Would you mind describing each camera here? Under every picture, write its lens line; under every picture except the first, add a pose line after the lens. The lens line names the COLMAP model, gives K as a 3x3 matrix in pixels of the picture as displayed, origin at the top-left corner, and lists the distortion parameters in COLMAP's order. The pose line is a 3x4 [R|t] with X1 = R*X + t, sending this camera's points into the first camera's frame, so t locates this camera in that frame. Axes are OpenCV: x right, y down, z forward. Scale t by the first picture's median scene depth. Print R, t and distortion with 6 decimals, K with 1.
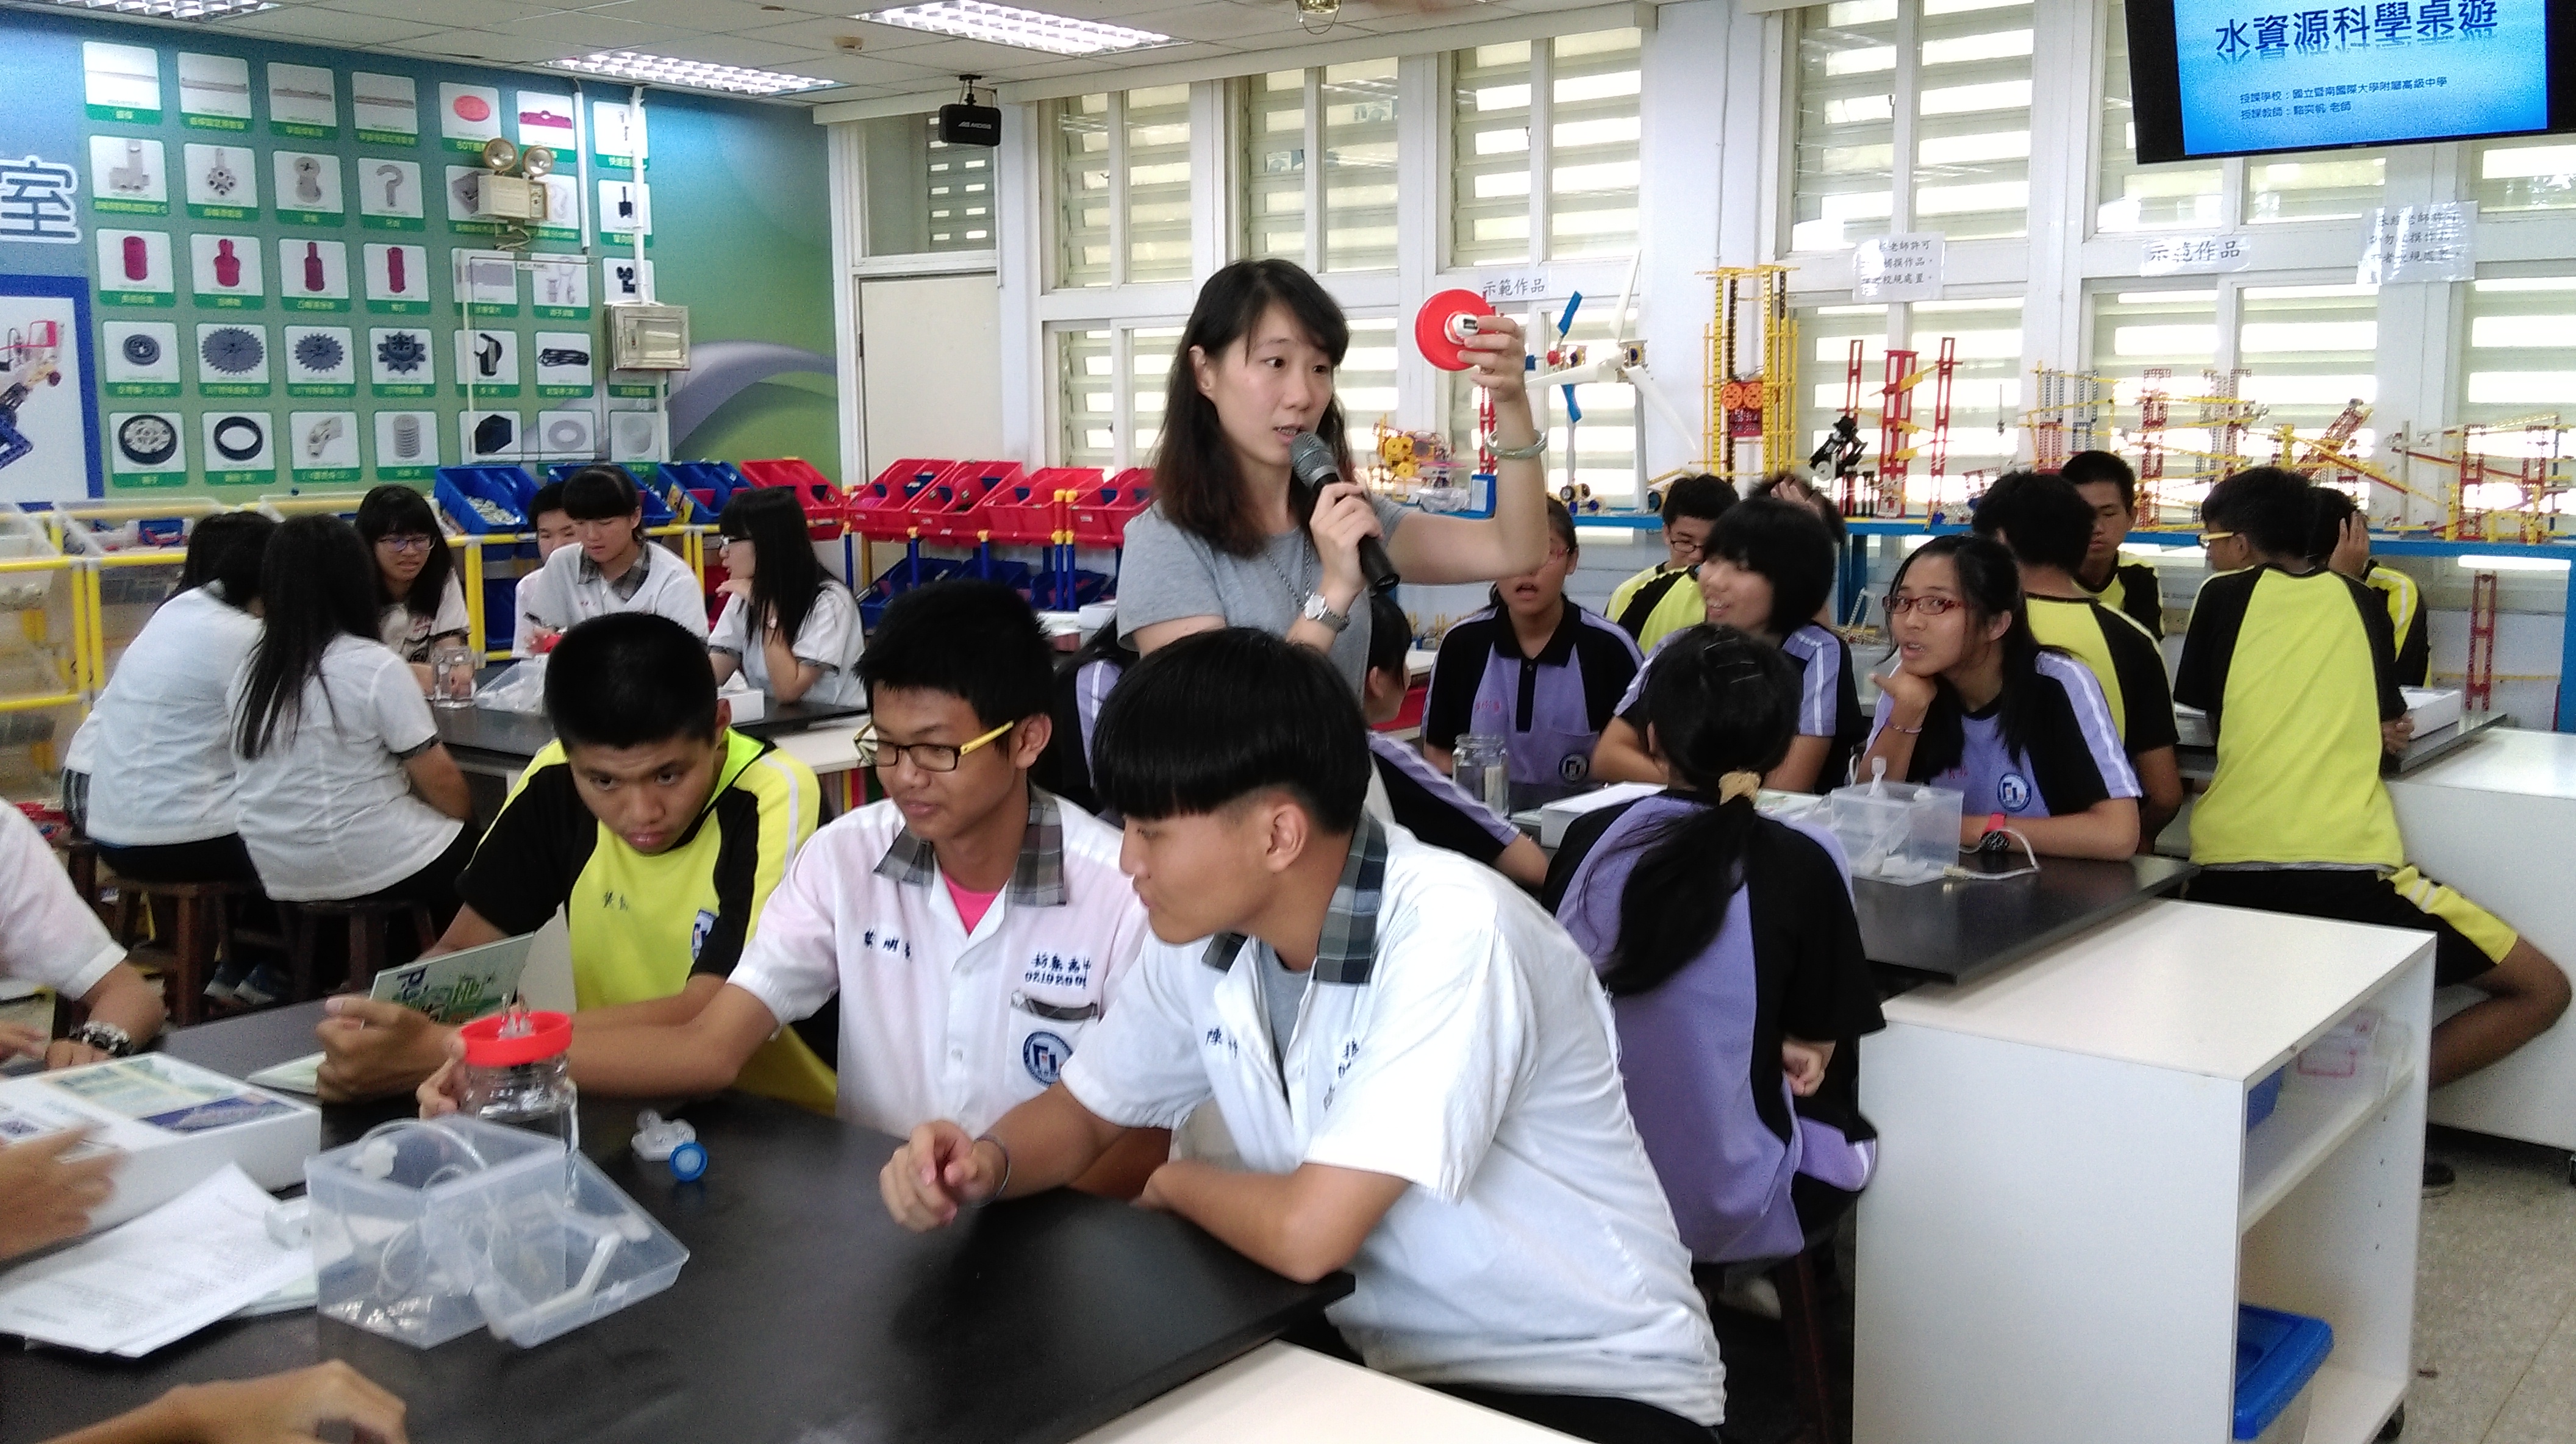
lens RADIAL K [[2248.4, 0, 1310.0], [0, 2248.4, 730.4], [0, 0, 1]] dist [0.070022, -0.150052]
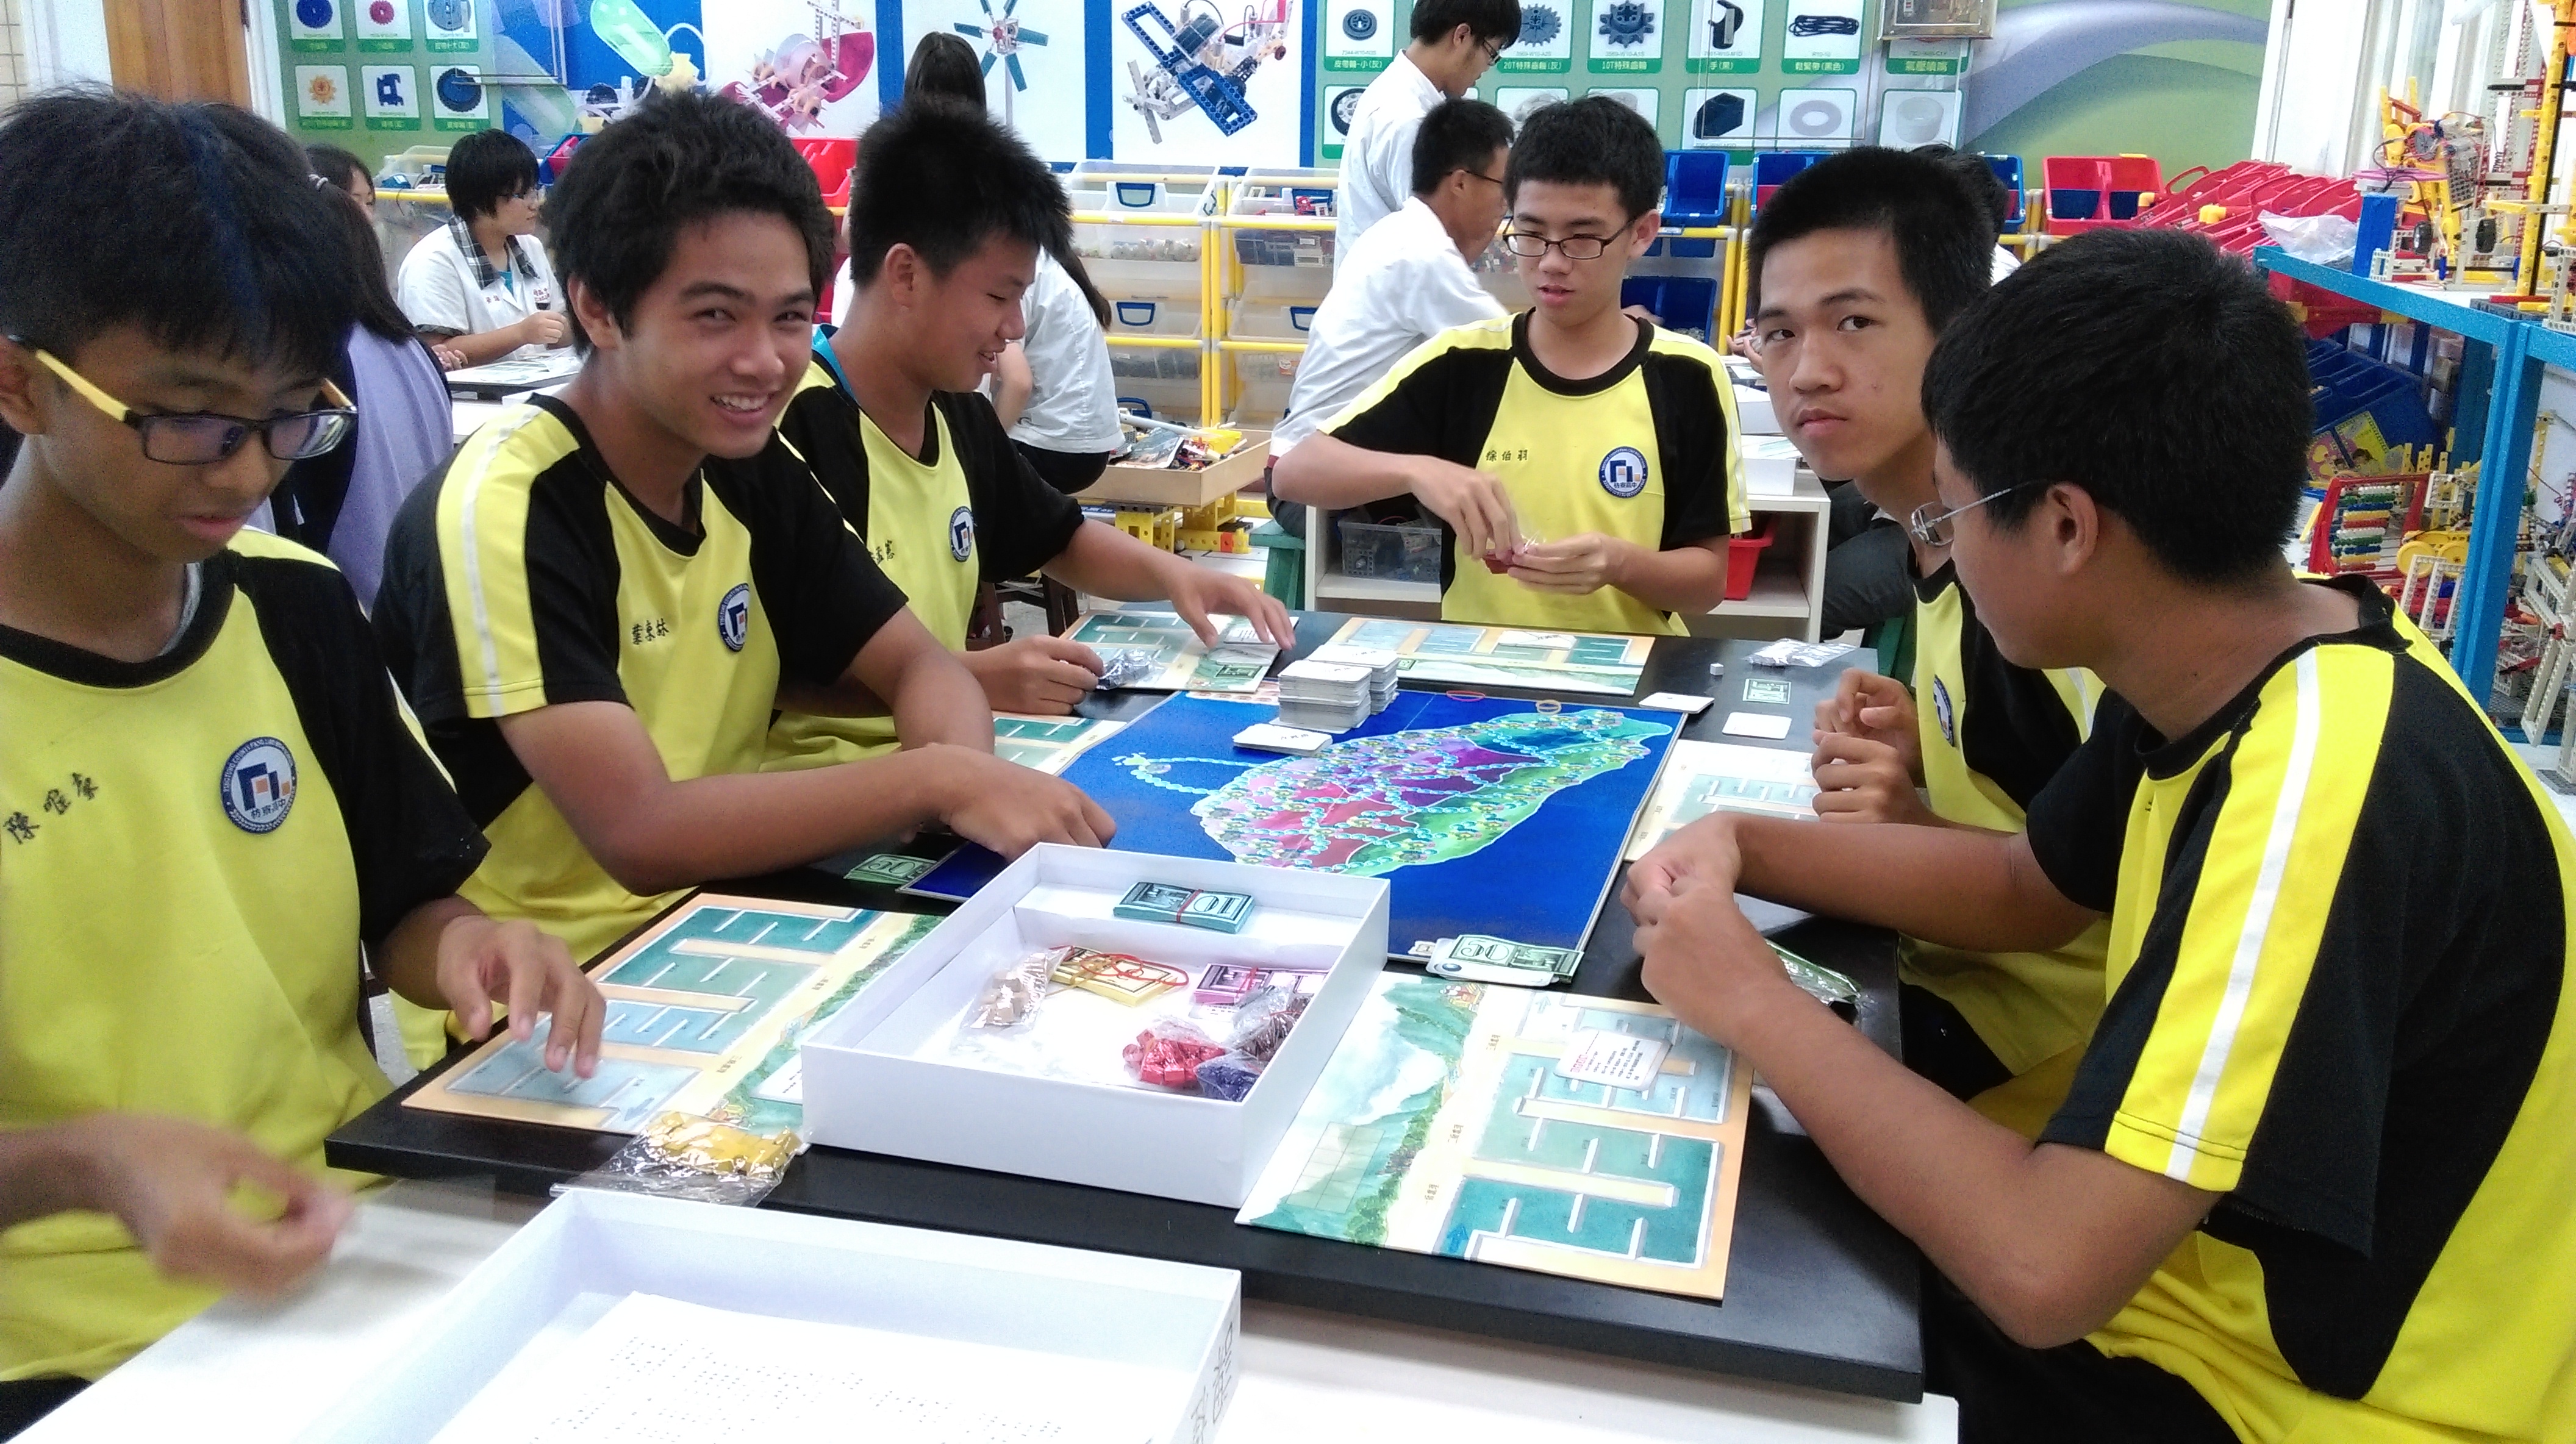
lens RADIAL K [[2248.4, 0, 1280.3], [0, 2248.4, 737.0], [0, 0, 1]] dist [0.070022, -0.150052]
pose [[0.393806, 0.258374, -0.882134, 0.427753], [-0.142485, 0.965241, 0.219107, -0.064107], [0.908083, 0.039405, 0.416933, 0.472408]]
